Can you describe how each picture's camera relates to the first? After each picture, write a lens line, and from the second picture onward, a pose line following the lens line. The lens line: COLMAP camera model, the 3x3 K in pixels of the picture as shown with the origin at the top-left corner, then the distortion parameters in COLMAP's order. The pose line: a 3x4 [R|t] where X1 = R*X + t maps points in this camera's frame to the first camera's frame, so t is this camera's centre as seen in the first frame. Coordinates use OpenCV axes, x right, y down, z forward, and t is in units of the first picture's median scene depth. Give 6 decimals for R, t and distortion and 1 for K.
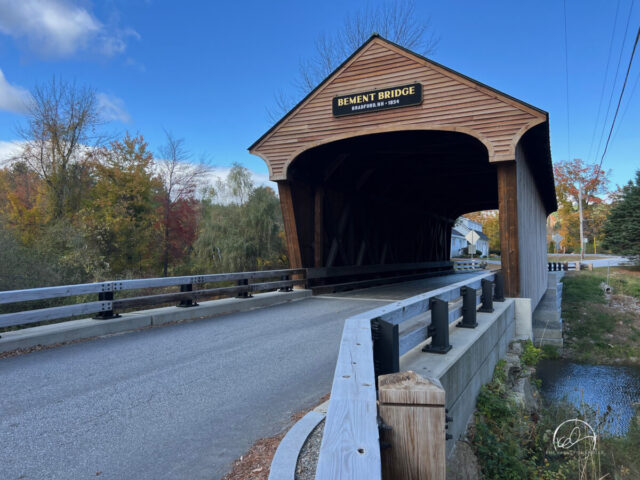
lens RADIAL K [[476.2, 0, 325.7], [0, 476.2, 240.5], [0, 0, 1]] dist [0.062548, -0.058962]
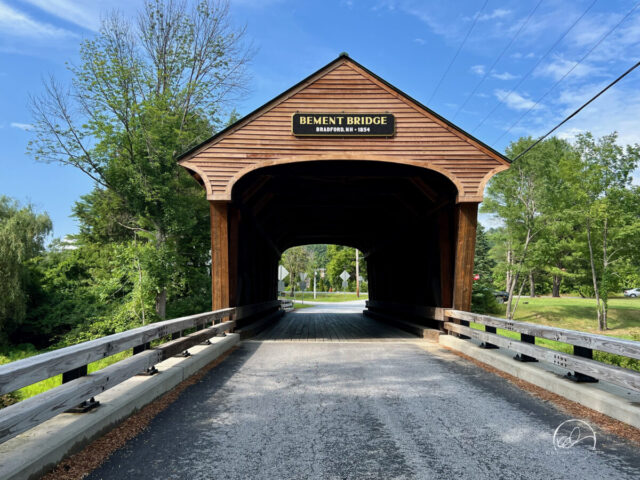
lens RADIAL K [[571.5, 0, 320.0], [0, 571.5, 240.0], [0, 0, 1]] dist [0.095205, -0.000820]
pose [[0.891333, 0.048134, 0.450787, -0.419369], [-0.020080, 0.997563, -0.066813, 0.005265], [-0.452904, 0.050500, 0.890128, 0.042248]]
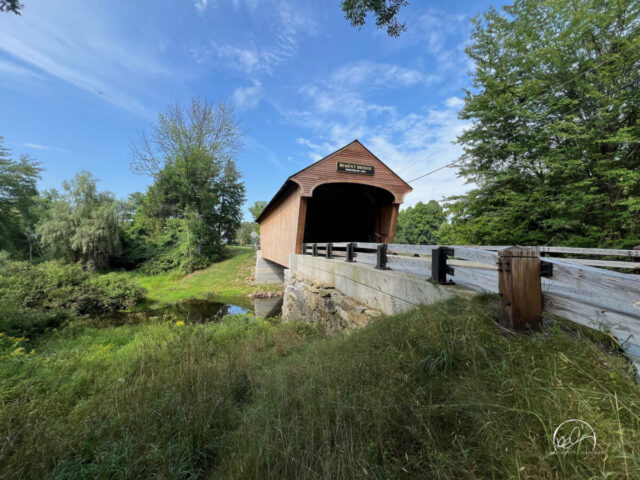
lens RADIAL K [[254.4, 0, 322.0], [0, 254.4, 240.2], [0, 0, 1]] dist [-0.001505, -0.000099]
pose [[0.714652, 0.029363, 0.698864, -0.829687], [-0.032136, 0.999442, -0.009129, 0.061685], [-0.698742, -0.015935, 0.715196, 0.239317]]
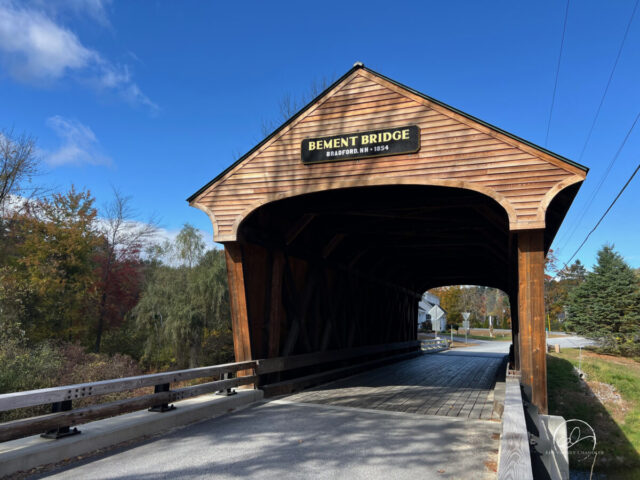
lens RADIAL K [[485.2, 0, 320.0], [0, 485.2, 240.0], [0, 0, 1]] dist [0.055094, -0.066790]
pose [[0.996197, 0.043455, 0.075519, -0.009348], [-0.032499, 0.989521, -0.140686, -0.027478], [-0.080841, 0.137696, 0.987170, 0.244143]]
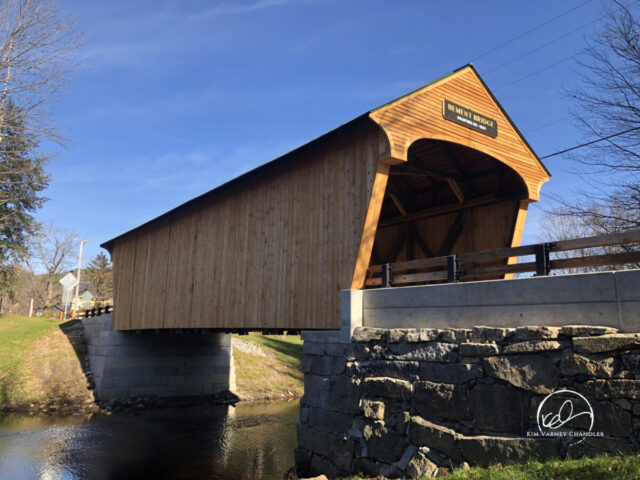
lens RADIAL K [[520.5, 0, 320.0], [0, 520.5, 240.0], [0, 0, 1]] dist [0.025723, -0.011253]
pose [[0.462125, 0.174036, 0.869570, -1.047773], [-0.048933, 0.984065, -0.170946, 0.204726], [-0.885464, 0.036447, 0.463277, 0.746394]]
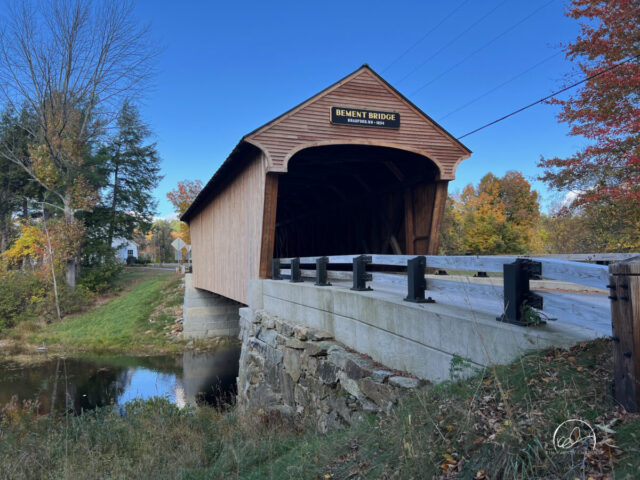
lens RADIAL K [[483.5, 0, 324.6], [0, 483.5, 248.5], [0, 0, 1]] dist [0.013707, 0.001121]
pose [[0.691888, 0.009602, 0.721941, -0.852744], [-0.001348, 0.999927, -0.012008, 0.057415], [-0.722004, 0.007335, 0.691850, 0.213451]]
